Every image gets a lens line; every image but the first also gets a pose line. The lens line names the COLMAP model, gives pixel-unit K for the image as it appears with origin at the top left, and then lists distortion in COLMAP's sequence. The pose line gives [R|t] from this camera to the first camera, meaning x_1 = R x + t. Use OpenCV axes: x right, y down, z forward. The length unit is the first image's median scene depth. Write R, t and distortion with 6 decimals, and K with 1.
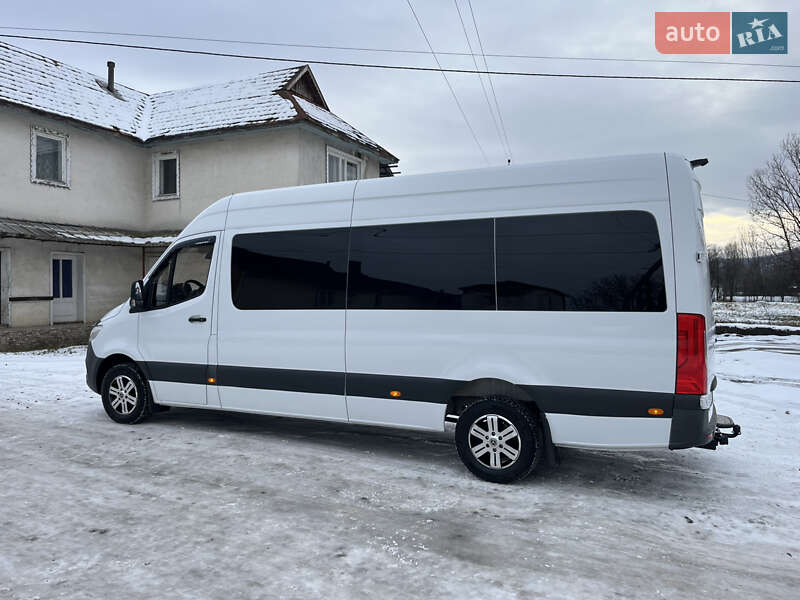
lens RADIAL K [[604.1, 0, 396.9], [0, 604.1, 297.9], [0, 0, 1]] dist [0.059780, -0.069874]
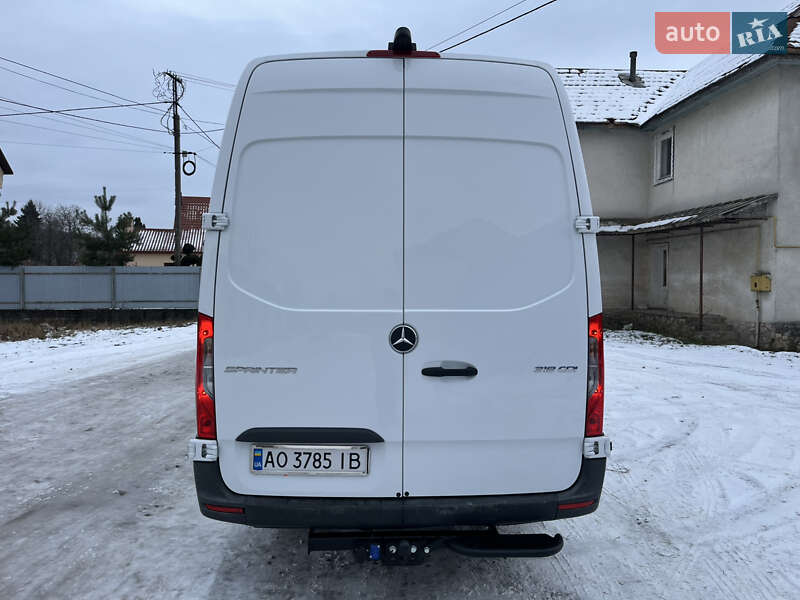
lens RADIAL K [[602.1, 0, 402.6], [0, 602.1, 301.0], [0, 0, 1]] dist [0.068499, -0.089877]
pose [[0.474341, 0.033813, -0.879692, 0.996661], [-0.014428, 0.999426, 0.030636, -0.006218], [0.880223, -0.001840, 0.474556, 0.764518]]
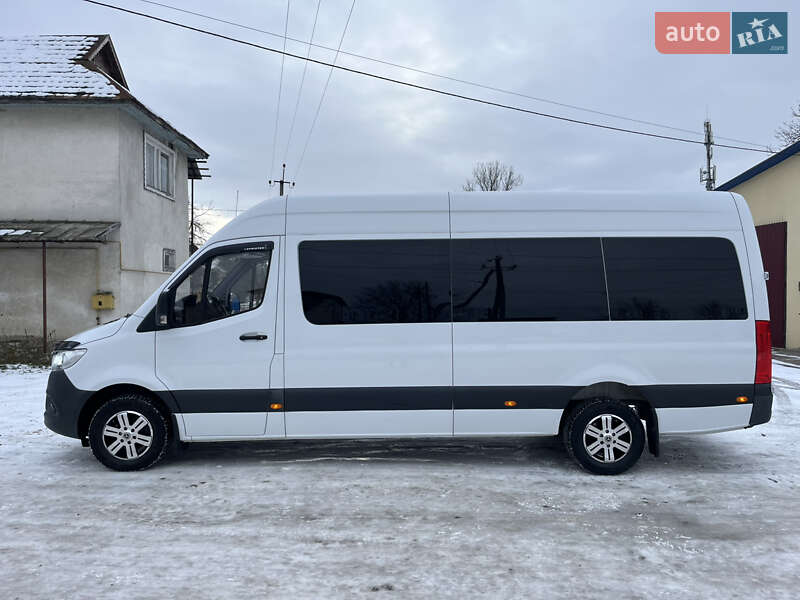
lens RADIAL K [[602.1, 0, 402.6], [0, 602.1, 301.0], [0, 0, 1]] dist [0.068499, -0.089877]
pose [[0.890938, -0.007935, 0.454056, -0.671745], [0.008111, 0.999966, 0.001561, -0.020127], [-0.454052, 0.002292, 0.890972, 0.174888]]
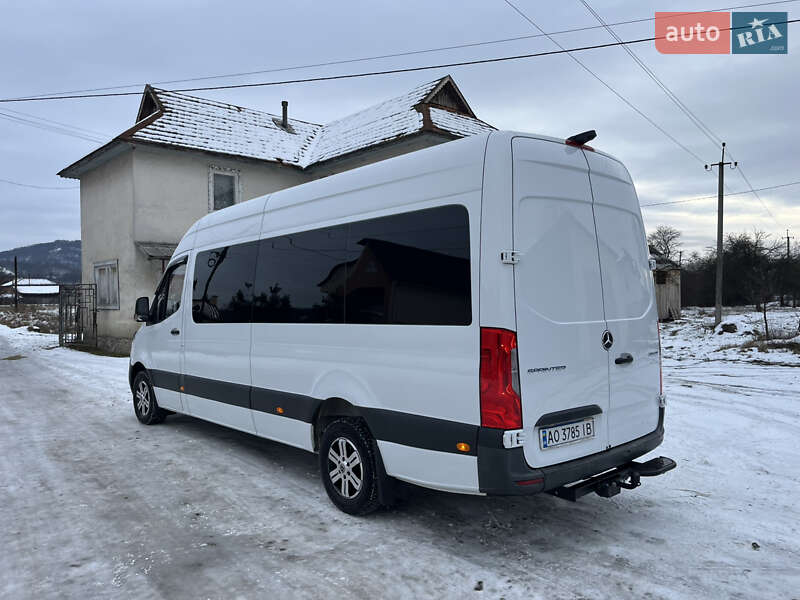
lens RADIAL K [[602.8, 0, 395.7], [0, 602.8, 300.1], [0, 0, 1]] dist [0.070323, -0.099017]
pose [[0.923912, -0.018718, -0.382148, 0.578140], [0.014573, 0.999799, -0.013738, -0.001846], [0.382329, 0.007124, 0.923999, 0.182250]]
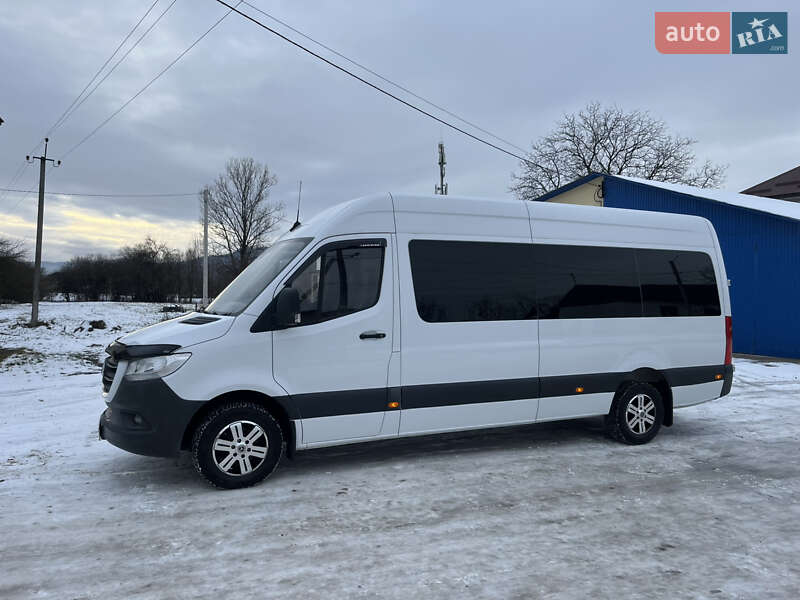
lens RADIAL K [[602.1, 0, 402.6], [0, 602.1, 301.0], [0, 0, 1]] dist [0.068499, -0.089877]
pose [[0.622762, -0.003175, 0.782405, -1.215163], [0.000890, 0.999994, 0.003349, -0.020049], [-0.782411, -0.001389, 0.622761, 0.566352]]
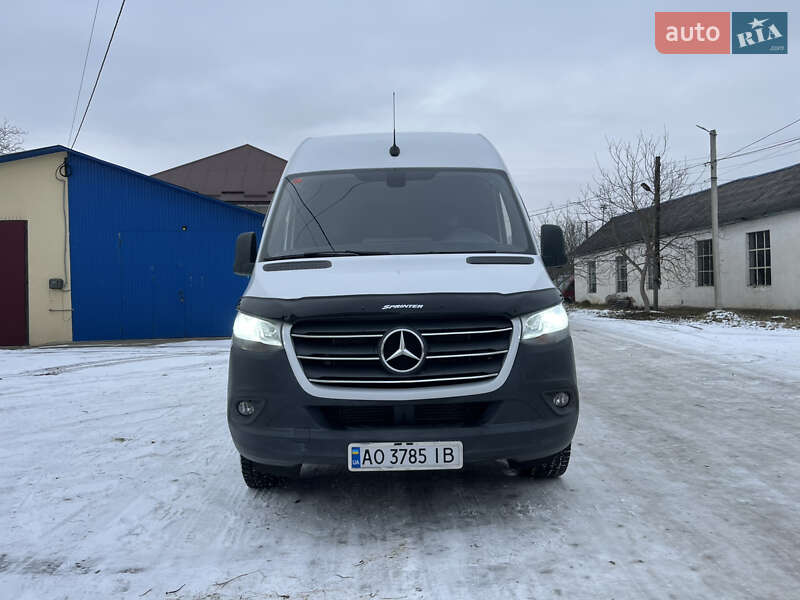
lens RADIAL K [[604.1, 0, 396.9], [0, 604.1, 297.9], [0, 0, 1]] dist [0.059780, -0.069874]
pose [[-0.481193, 0.017803, 0.876434, -1.200882], [0.025827, 0.999648, -0.006126, 0.062749], [-0.876234, 0.019688, -0.481483, 1.917749]]
